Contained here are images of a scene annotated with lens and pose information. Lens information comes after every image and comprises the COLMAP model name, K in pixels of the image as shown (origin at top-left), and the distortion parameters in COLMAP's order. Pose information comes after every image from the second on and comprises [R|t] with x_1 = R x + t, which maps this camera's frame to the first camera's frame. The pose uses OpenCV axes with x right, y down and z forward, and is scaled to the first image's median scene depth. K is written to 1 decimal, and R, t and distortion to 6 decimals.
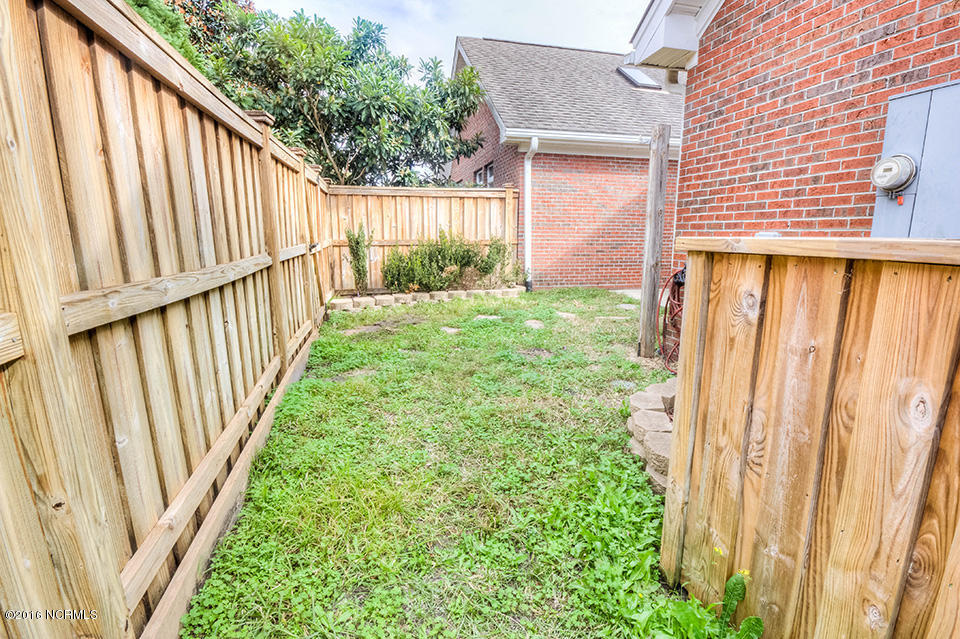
lens RADIAL K [[439.8, 0, 480.0], [0, 439.8, 319.5], [0, 0, 1]] dist [-0.003333, -0.001393]
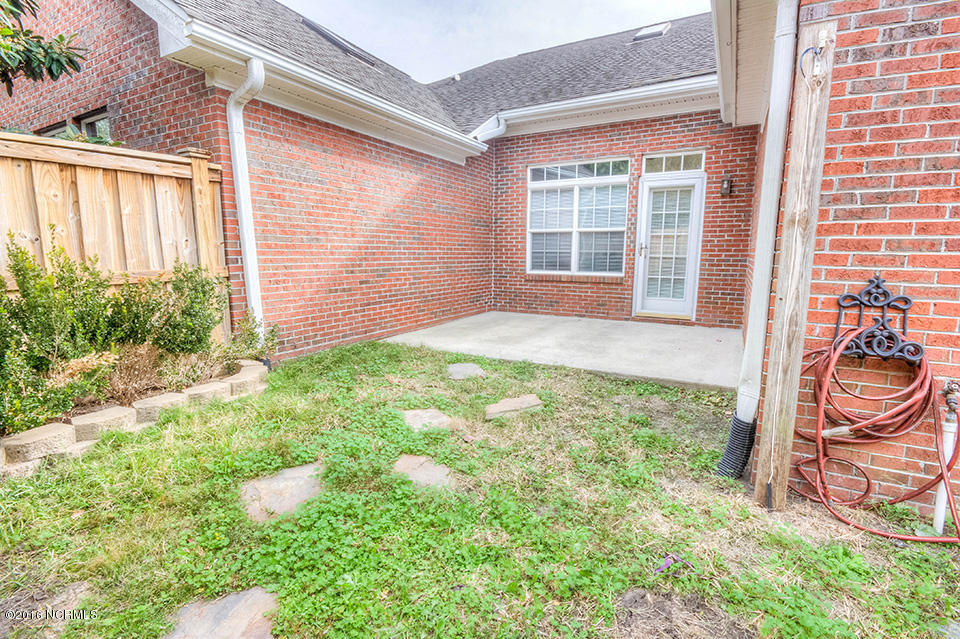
lens RADIAL K [[439.8, 0, 480.0], [0, 439.8, 319.5], [0, 0, 1]] dist [-0.003333, -0.001393]
pose [[0.658973, -0.118173, 0.742826, -0.101574], [0.147784, 0.988673, 0.026181, -0.099895], [-0.737506, 0.092525, 0.668973, 0.485982]]
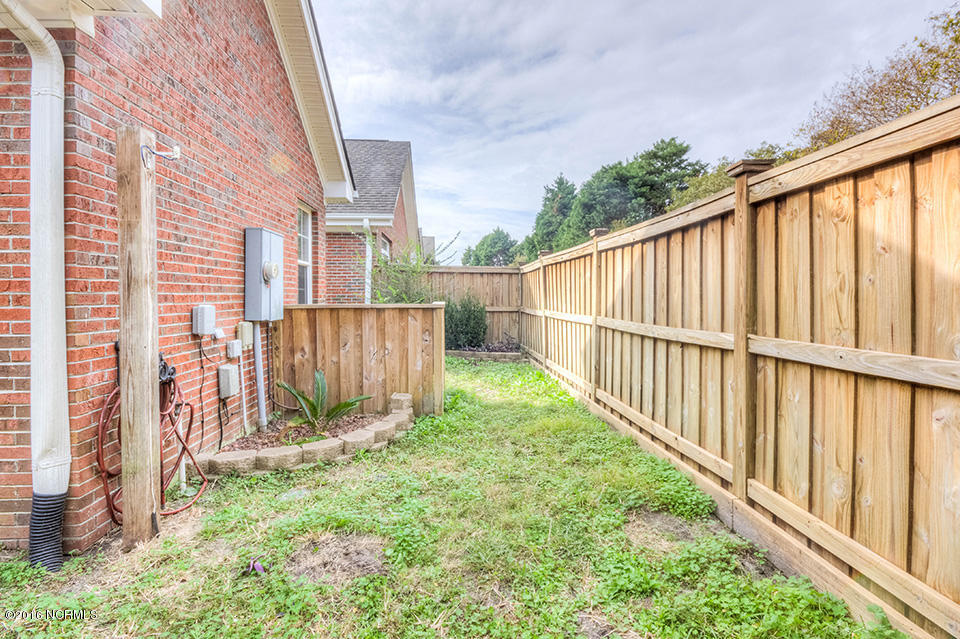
lens RADIAL K [[467.3, 0, 477.1], [0, 467.3, 303.8], [0, 0, 1]] dist [-0.001628, -0.000542]
pose [[-0.984727, -0.003186, 0.174077, -0.068073], [0.033428, 0.977771, 0.206995, -0.163447], [-0.170867, 0.209653, -0.962731, 0.779315]]
